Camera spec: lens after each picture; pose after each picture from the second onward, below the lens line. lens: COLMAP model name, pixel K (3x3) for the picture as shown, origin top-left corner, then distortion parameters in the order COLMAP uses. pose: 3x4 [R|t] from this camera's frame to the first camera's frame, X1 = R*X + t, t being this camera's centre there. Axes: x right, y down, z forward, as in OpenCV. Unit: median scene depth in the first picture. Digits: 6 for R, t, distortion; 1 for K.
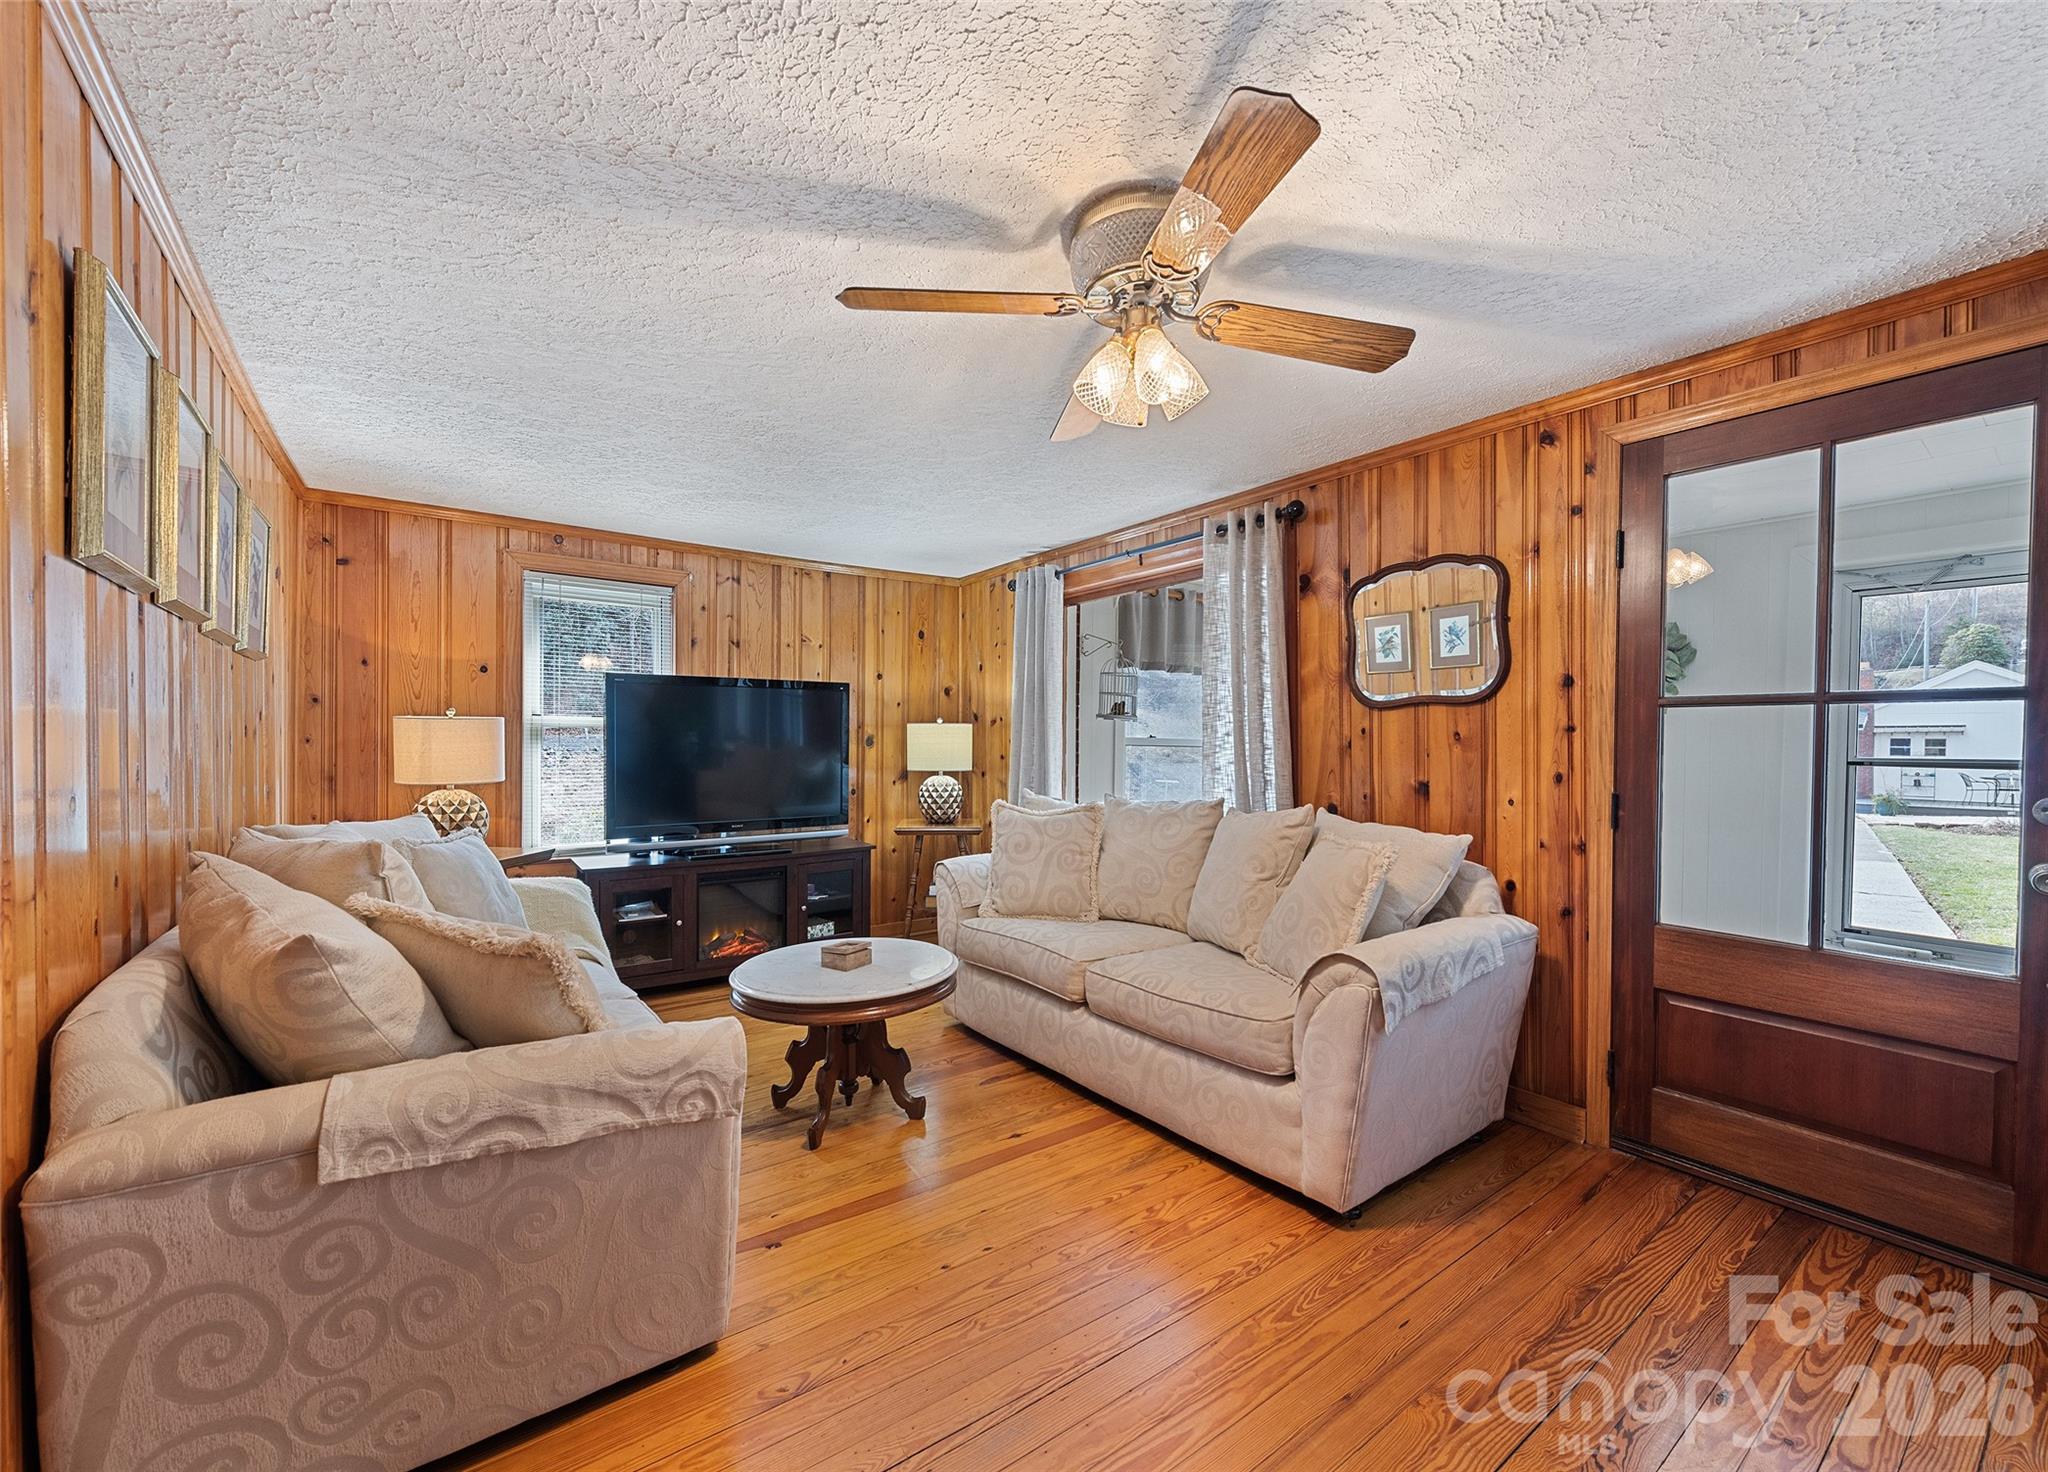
lens RADIAL K [[815.8, 0, 1030.8], [0, 815.8, 757.9], [0, 0, 1]] dist [0.003308, -0.000325]
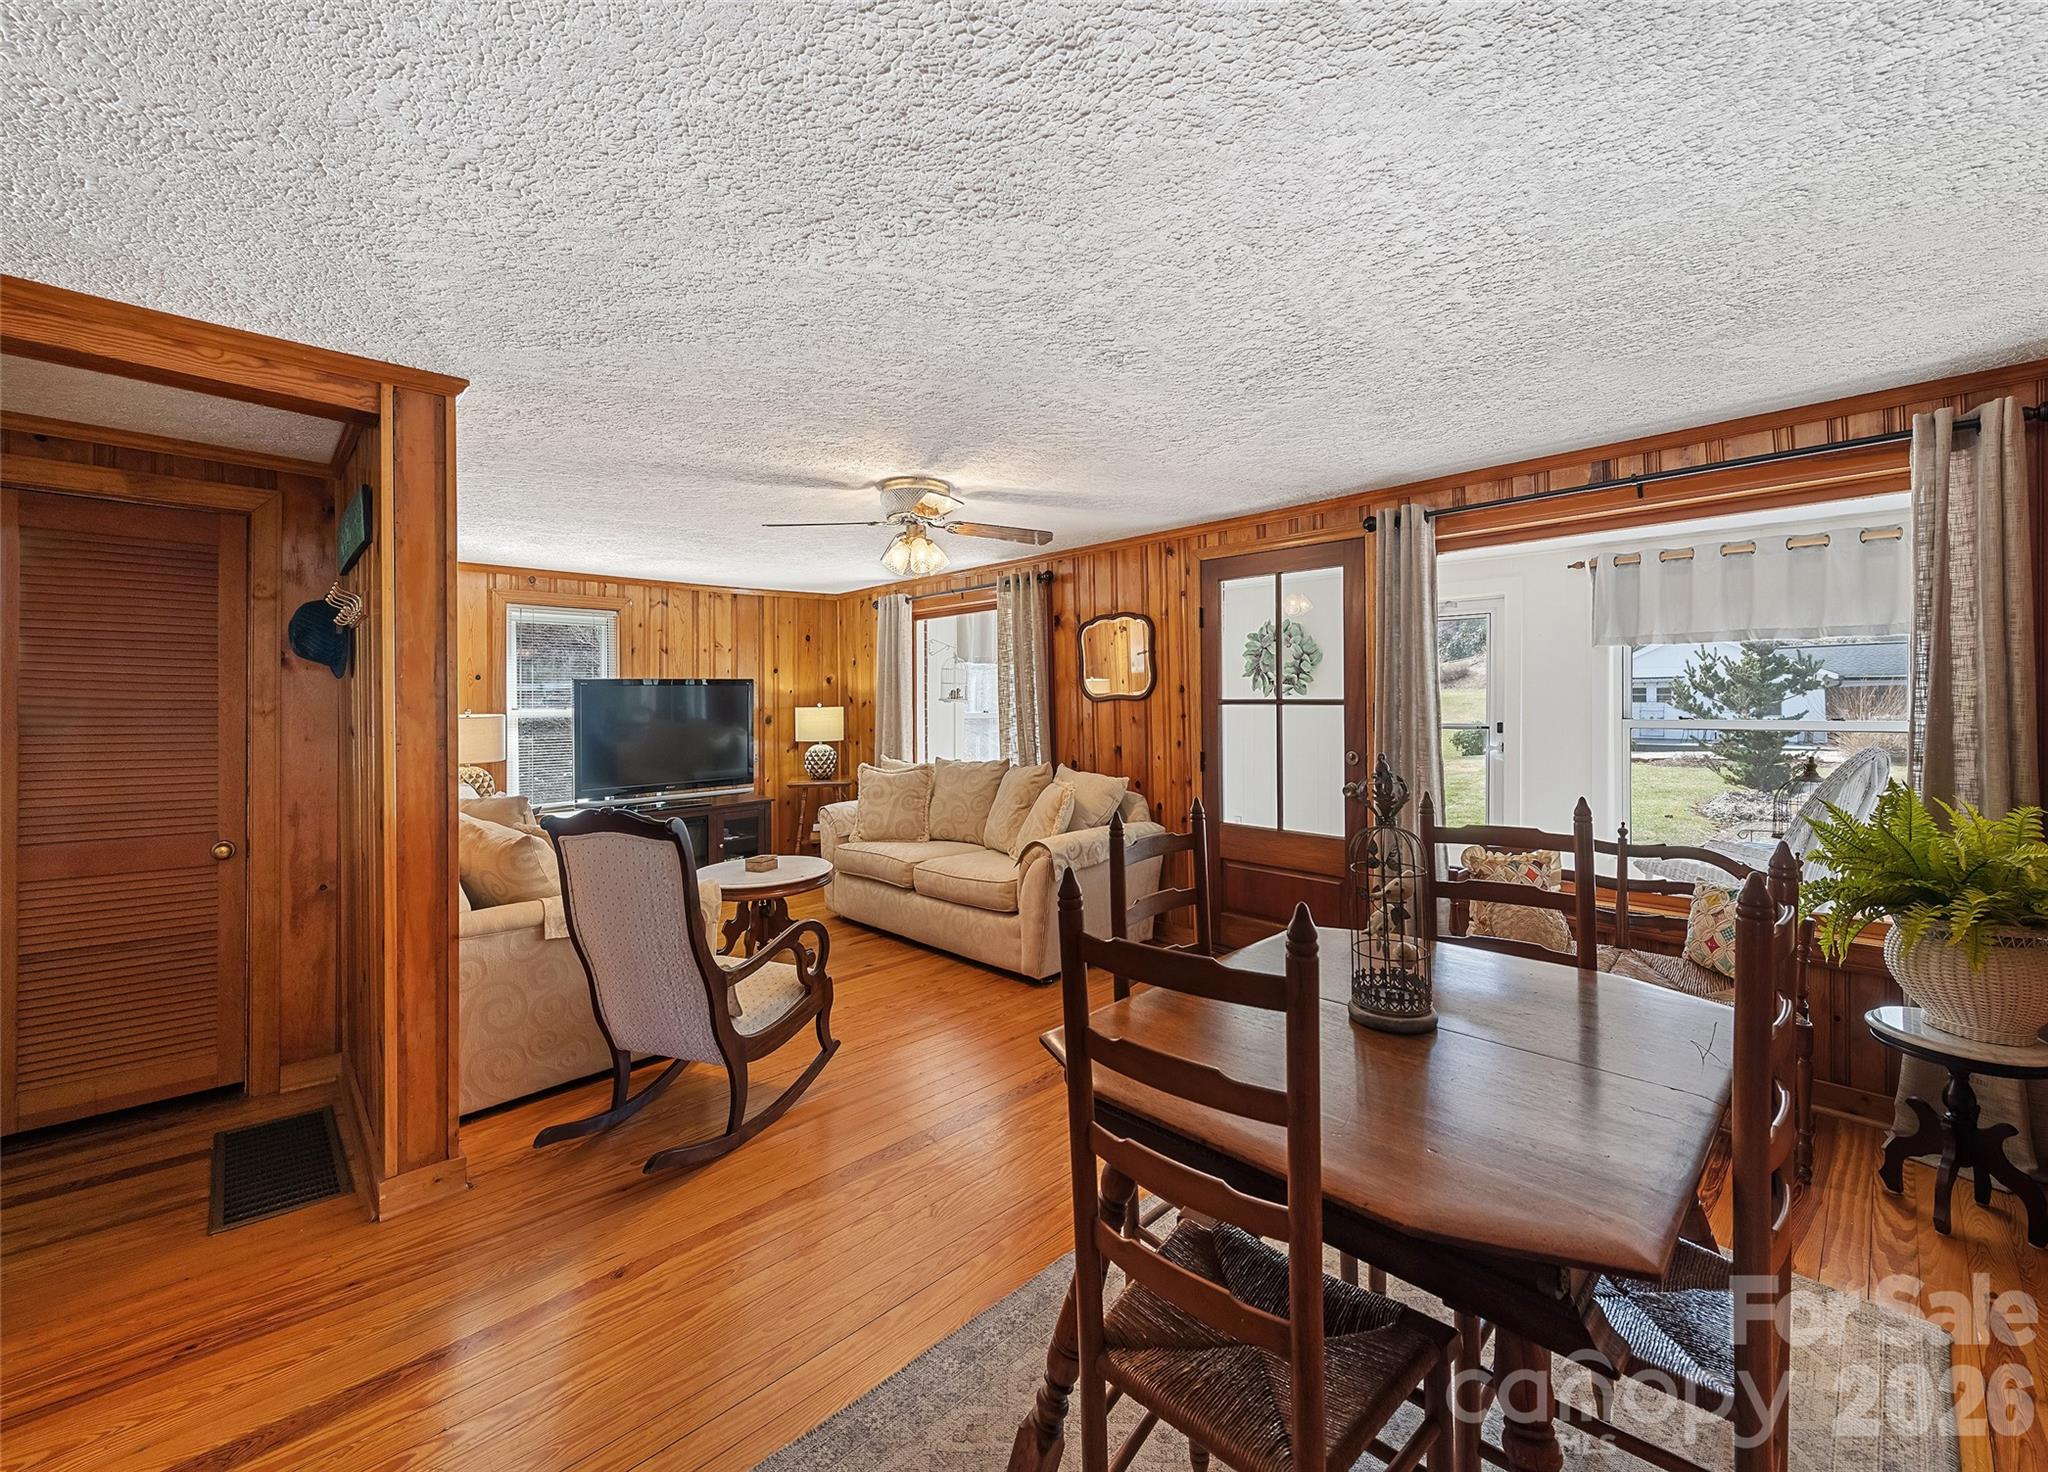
lens RADIAL K [[821.3, 0, 1040.1], [0, 821.3, 692.6], [0, 0, 1]] dist [0.000432, 0.000088]
pose [[0.990276, -0.015222, 0.138279, 0.079701], [0.018625, 0.999554, -0.023349, -0.037763], [-0.137862, 0.025697, 0.990118, -0.551182]]
